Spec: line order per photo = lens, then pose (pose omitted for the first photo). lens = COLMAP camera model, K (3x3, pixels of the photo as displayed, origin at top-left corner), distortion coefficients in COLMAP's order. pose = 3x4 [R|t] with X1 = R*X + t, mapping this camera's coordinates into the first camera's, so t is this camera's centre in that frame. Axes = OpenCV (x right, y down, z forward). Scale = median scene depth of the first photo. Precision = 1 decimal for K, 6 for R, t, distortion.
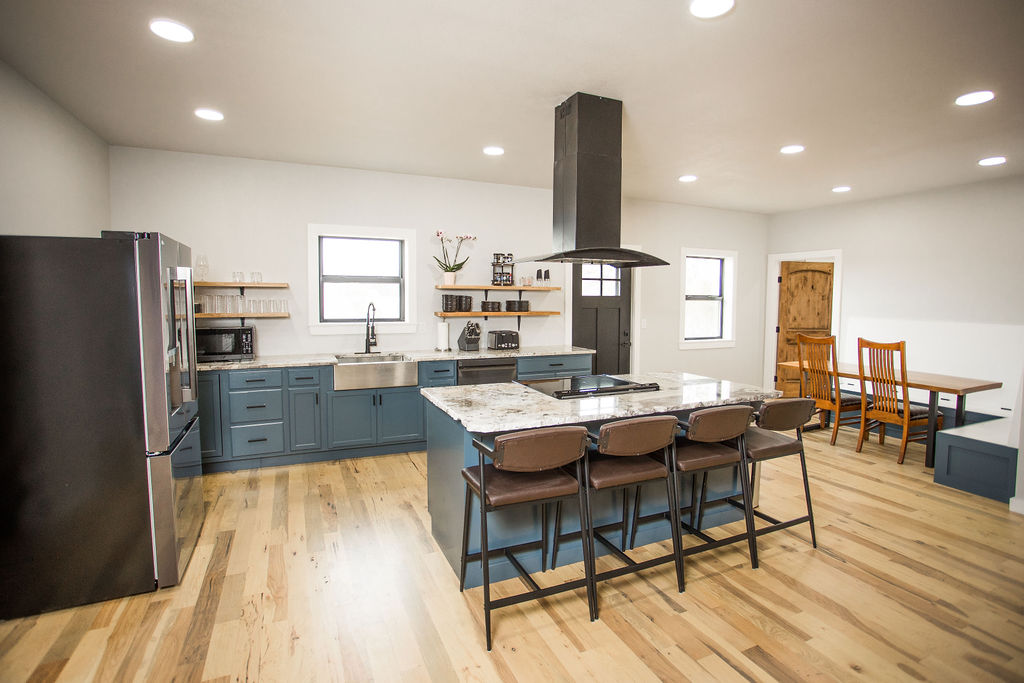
lens RADIAL K [[497.7, 0, 512.6], [0, 497.7, 328.4], [0, 0, 1]] dist [-0.068881, 0.028393]
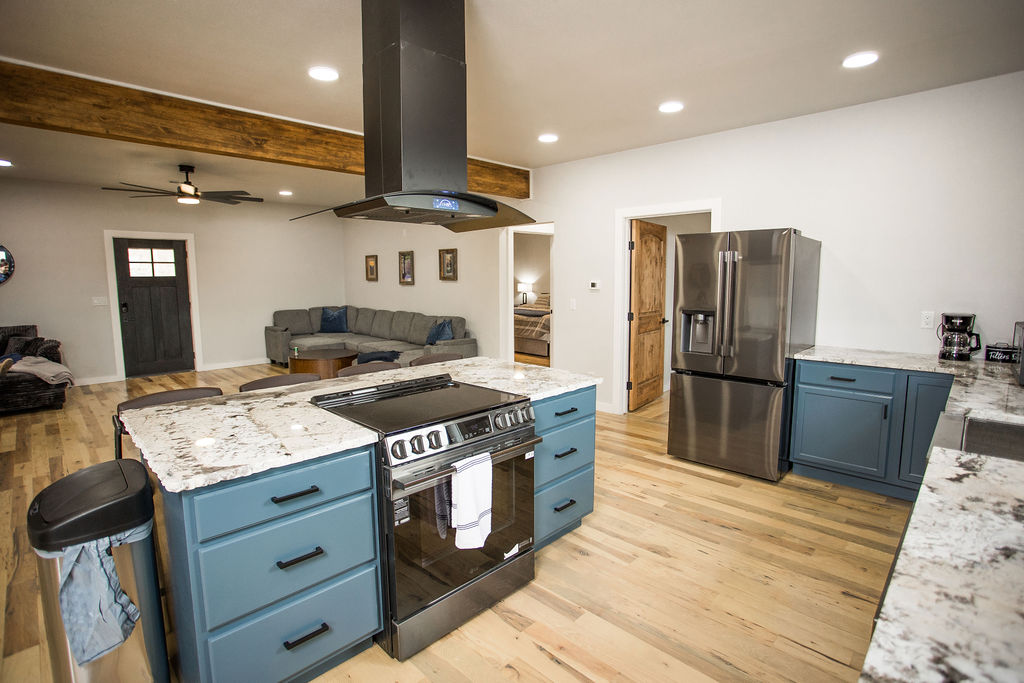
lens RADIAL K [[495.7, 0, 508.4], [0, 495.7, 331.5], [0, 0, 1]] dist [-0.075308, 0.035172]
pose [[-0.933387, 0.035759, -0.357084, 0.167817], [-0.023966, 0.986591, 0.161444, -0.056799], [0.358069, 0.159248, -0.920014, 1.025355]]
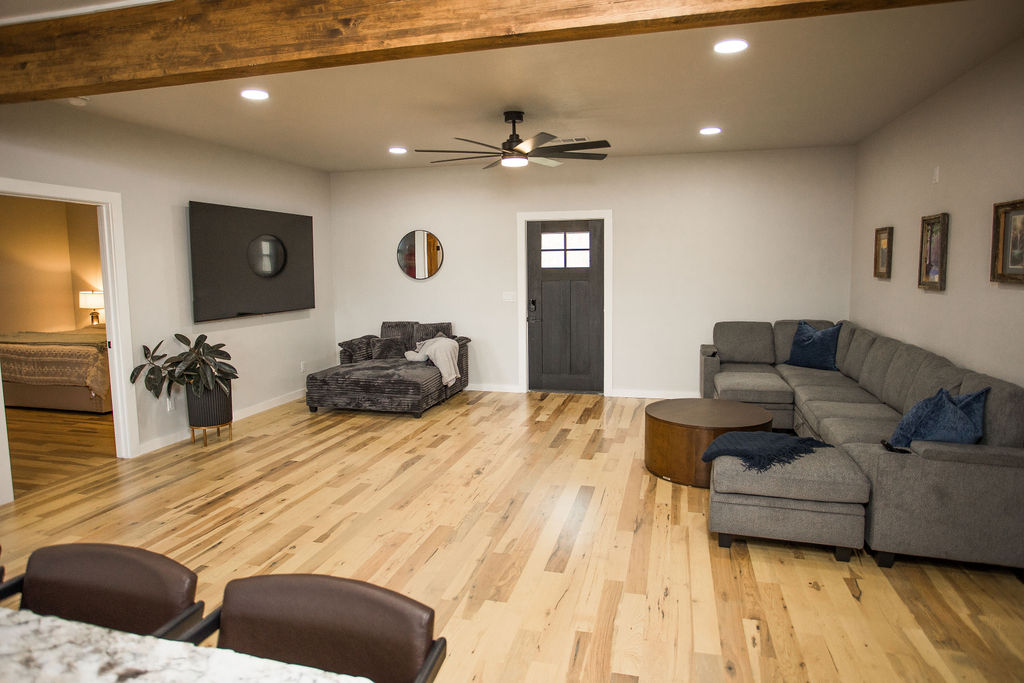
lens RADIAL K [[610.0, 0, 510.4], [0, 610.0, 329.9], [0, 0, 1]] dist [-0.063484, 0.051301]
pose [[-0.776435, -0.063221, 0.627018, -0.155954], [0.041355, 0.987699, 0.150798, -0.039331], [-0.628839, 0.143015, -0.764270, 0.510582]]
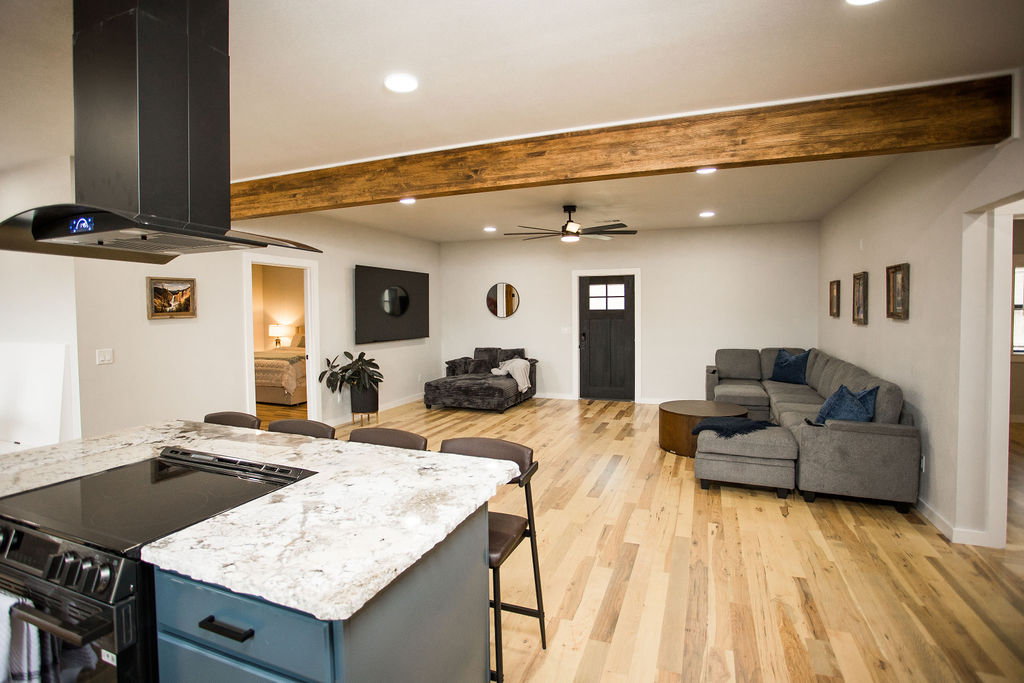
lens RADIAL K [[497.7, 0, 512.6], [0, 497.7, 328.4], [0, 0, 1]] dist [-0.068881, 0.028393]
pose [[-0.702978, -0.026017, 0.710735, -0.283158], [0.044284, 0.995790, 0.080251, -0.044794], [-0.709831, 0.087889, -0.698867, 0.666193]]
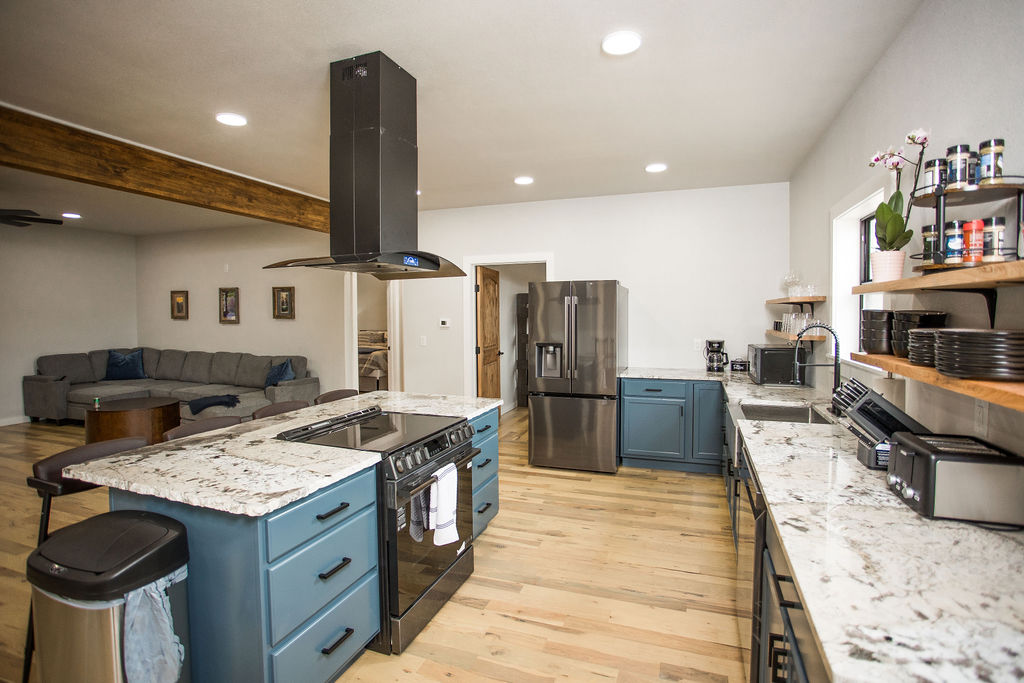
lens RADIAL K [[497.7, 0, 512.6], [0, 497.7, 328.4], [0, 0, 1]] dist [-0.068881, 0.028393]
pose [[-0.698965, 0.018743, -0.714910, 0.339914], [-0.044399, 0.996591, 0.069537, -0.064476], [0.713776, 0.080345, -0.695750, 1.039598]]
